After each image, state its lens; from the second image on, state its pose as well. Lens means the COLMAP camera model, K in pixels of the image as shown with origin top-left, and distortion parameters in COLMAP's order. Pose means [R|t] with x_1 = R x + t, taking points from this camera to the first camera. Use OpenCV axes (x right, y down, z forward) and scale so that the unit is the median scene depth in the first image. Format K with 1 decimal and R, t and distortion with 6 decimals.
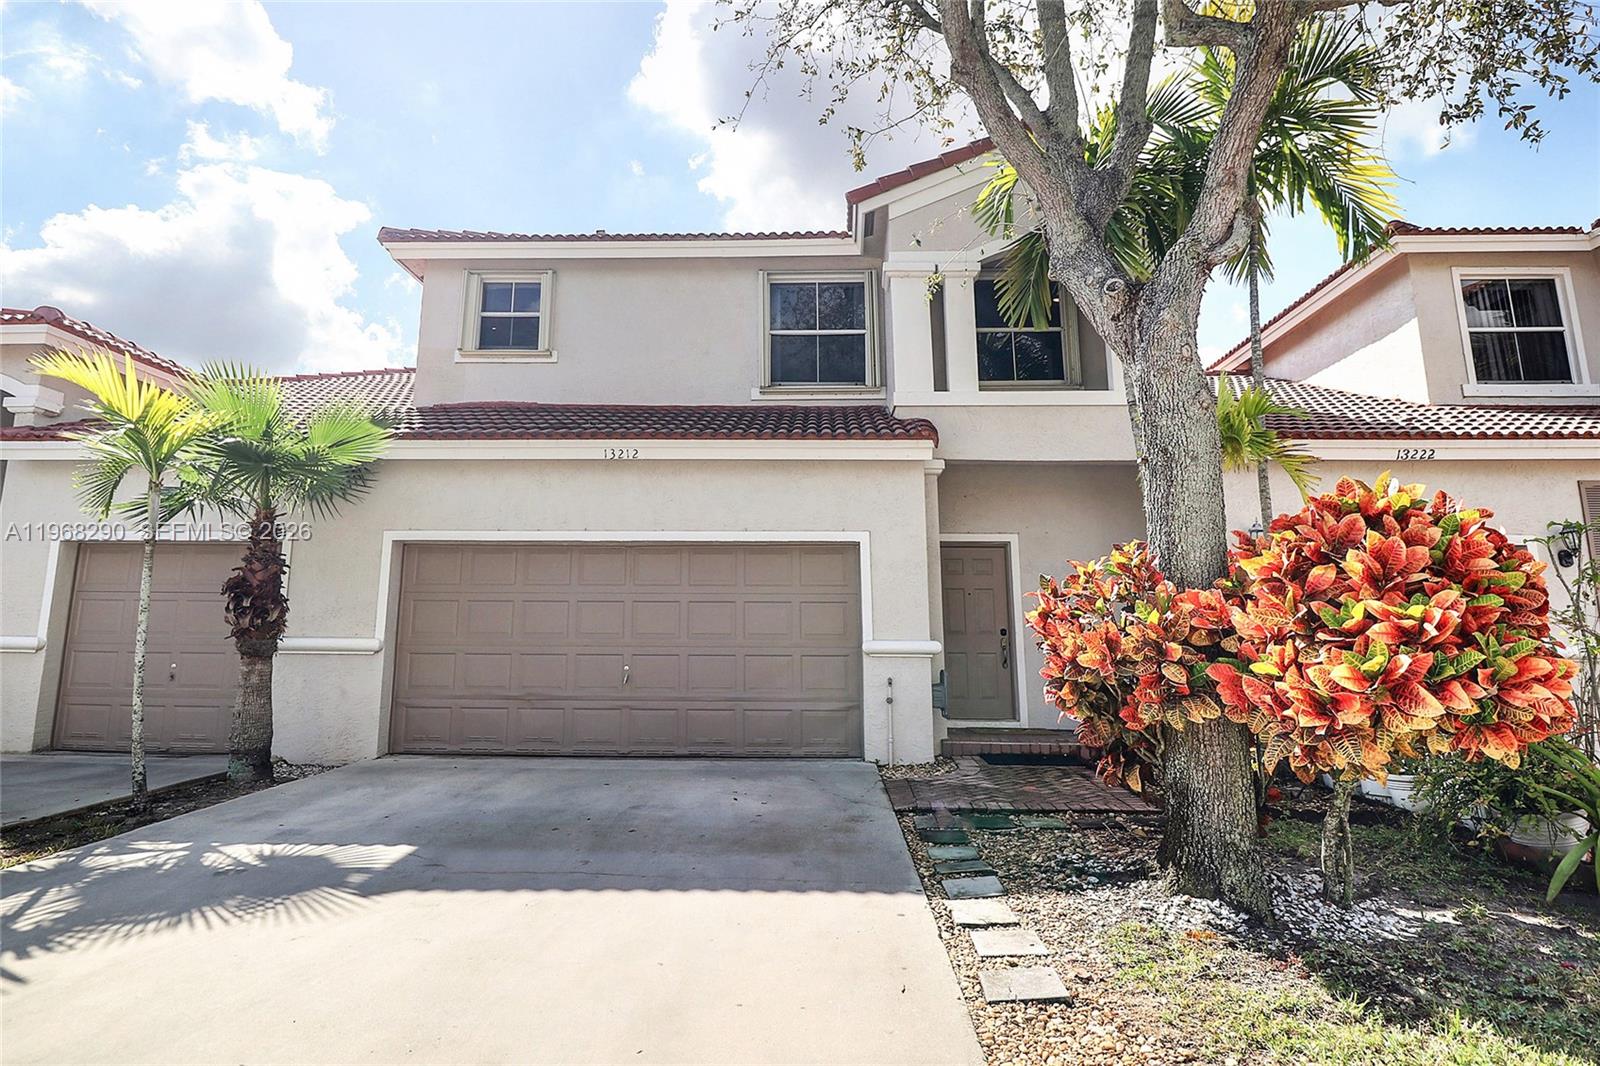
lens RADIAL K [[776.8, 0, 800.0], [0, 776.8, 533.0], [0, 0, 1]] dist [0.001183, -0.010483]
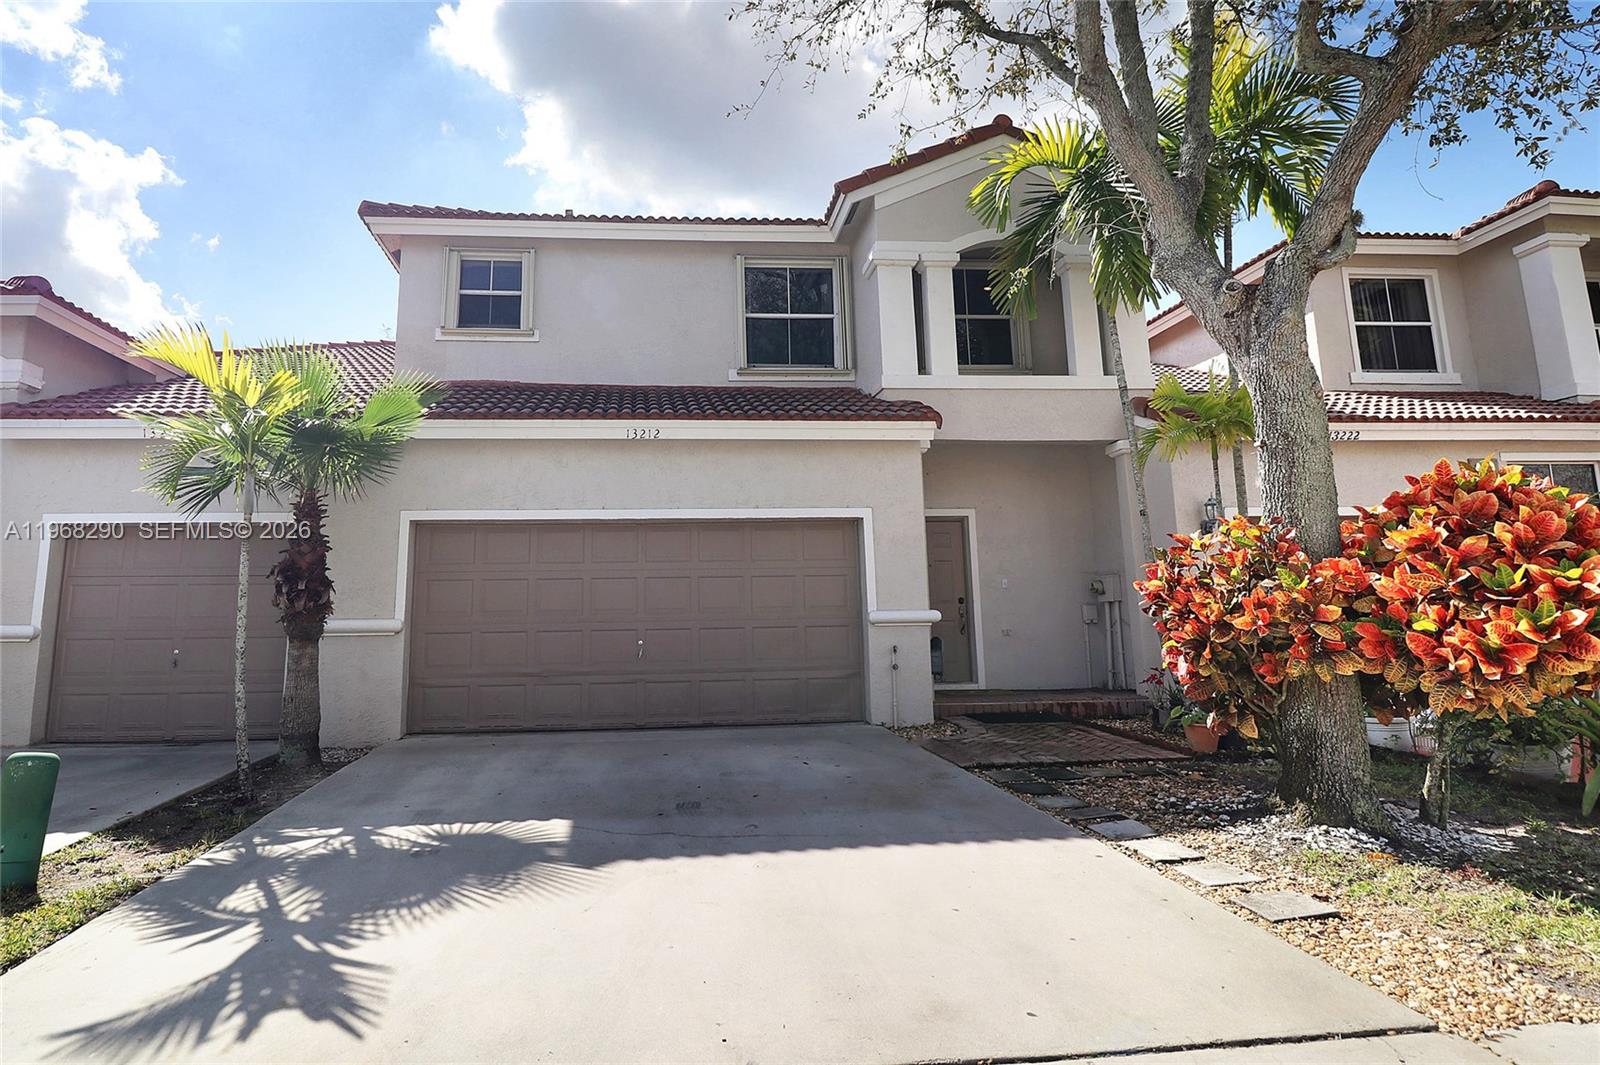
lens RADIAL K [[748.7, 0, 798.0], [0, 748.7, 523.1], [0, 0, 1]] dist [-0.001175, -0.009271]
pose [[0.994924, -0.009445, 0.100184, -0.121024], [0.007550, 0.999786, 0.019277, -0.001786], [-0.100345, -0.018423, 0.994782, -0.002230]]
